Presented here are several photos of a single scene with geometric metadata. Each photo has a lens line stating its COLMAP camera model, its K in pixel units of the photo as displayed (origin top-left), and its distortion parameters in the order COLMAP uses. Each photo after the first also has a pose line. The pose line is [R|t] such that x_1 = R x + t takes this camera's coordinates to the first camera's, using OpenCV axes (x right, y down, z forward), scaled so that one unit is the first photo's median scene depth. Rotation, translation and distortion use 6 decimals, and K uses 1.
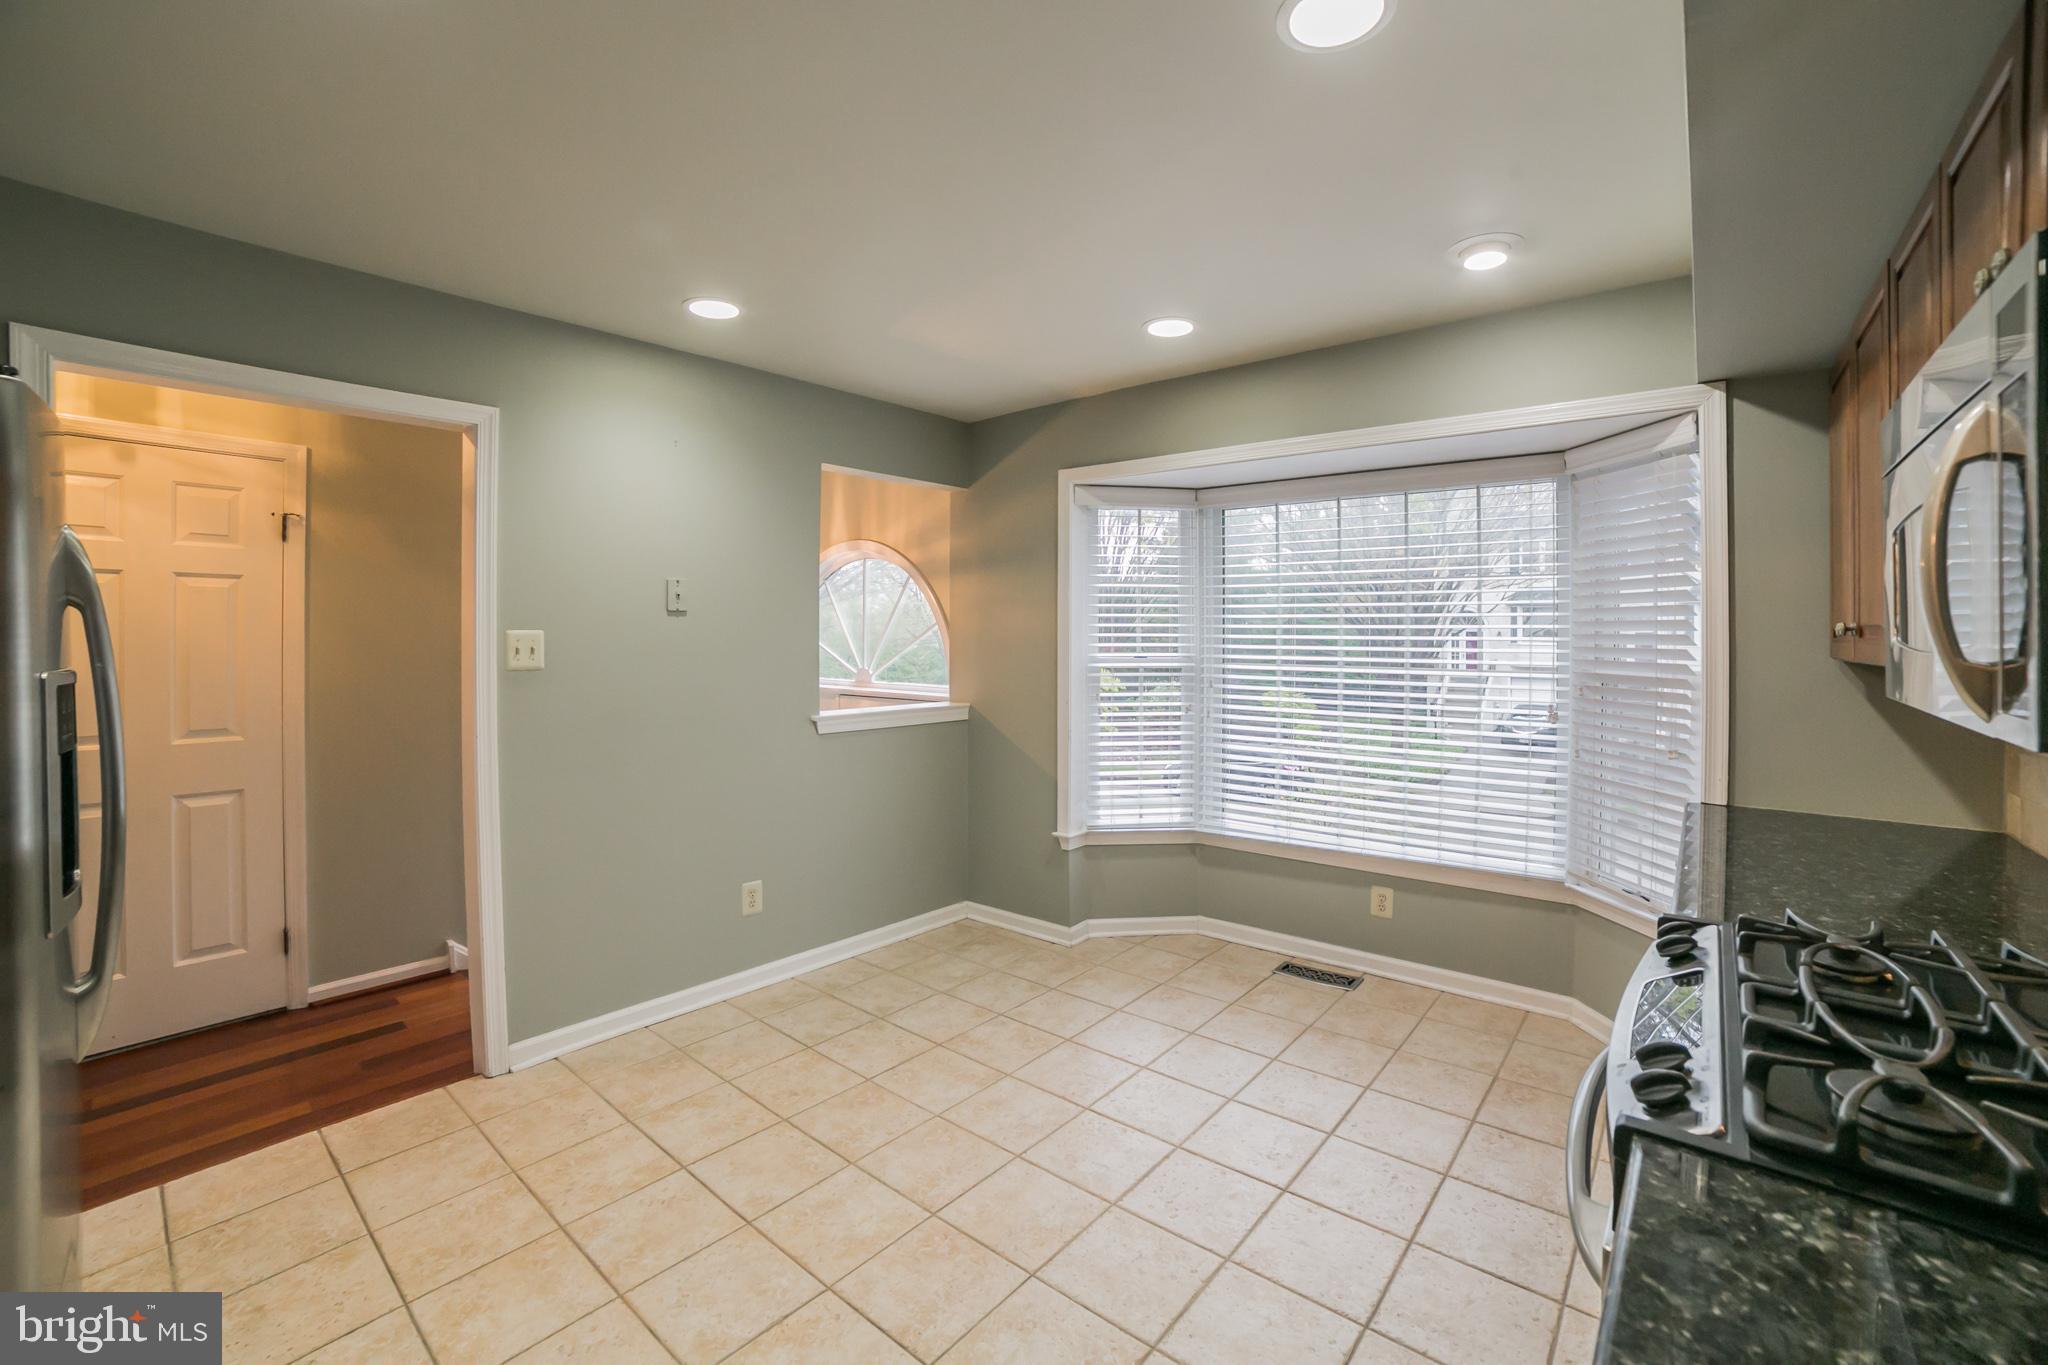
lens RADIAL K [[843.9, 0, 1029.4], [0, 843.9, 688.8], [0, 0, 1]] dist [-0.119970, 0.052472]
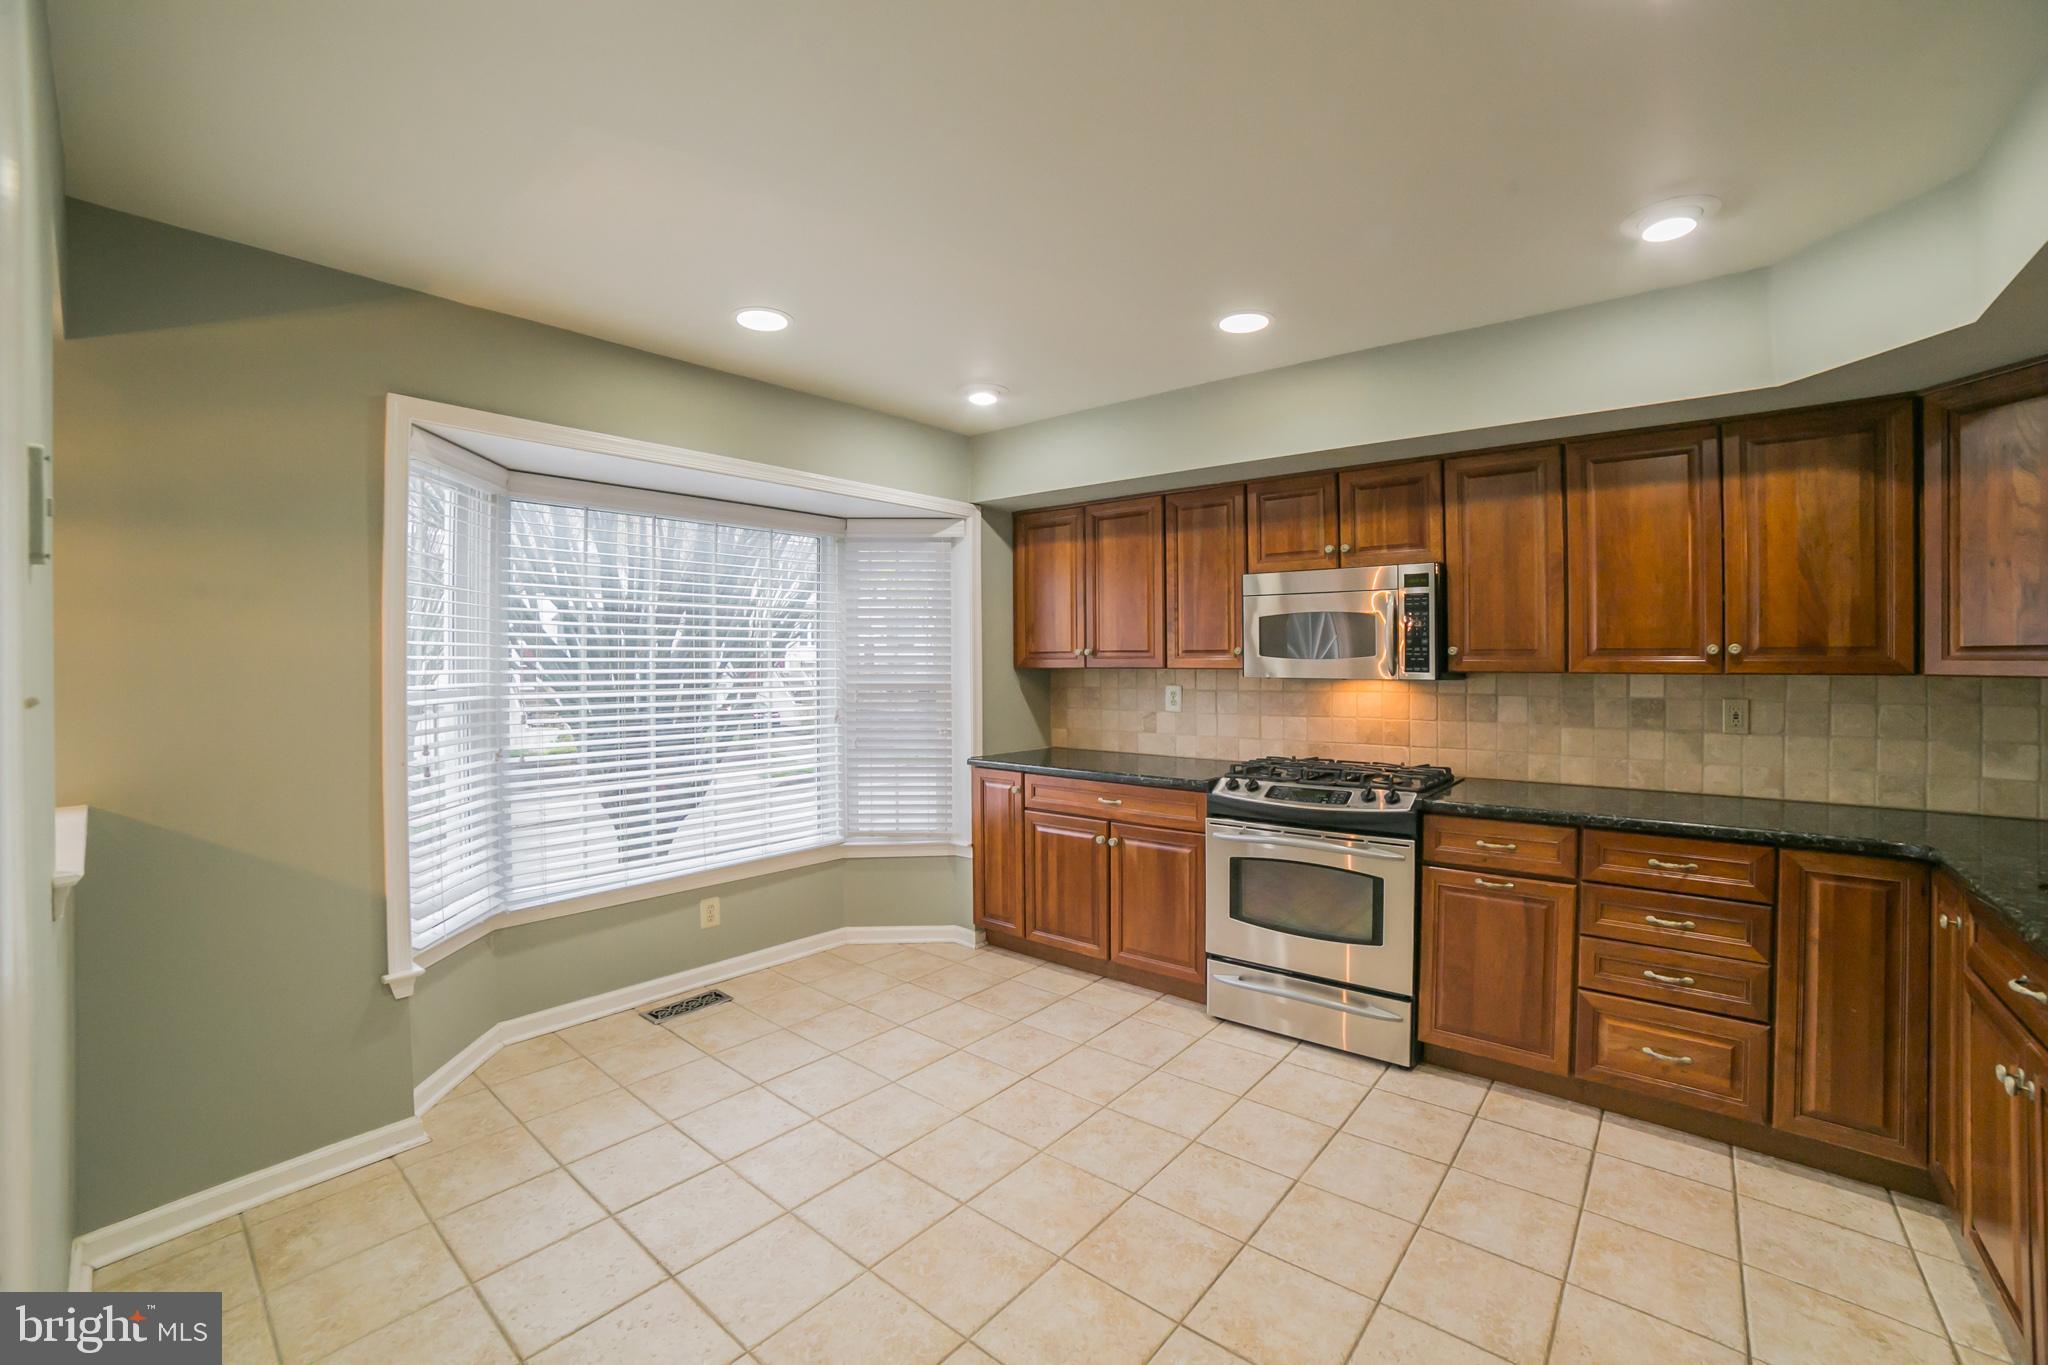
lens RADIAL K [[843.9, 0, 1029.4], [0, 843.9, 688.8], [0, 0, 1]] dist [-0.119970, 0.052472]
pose [[0.010914, -0.033847, 0.999367, -0.607127], [0.065255, 0.997321, 0.033065, -0.031725], [-0.997809, 0.064853, 0.013094, 0.569507]]
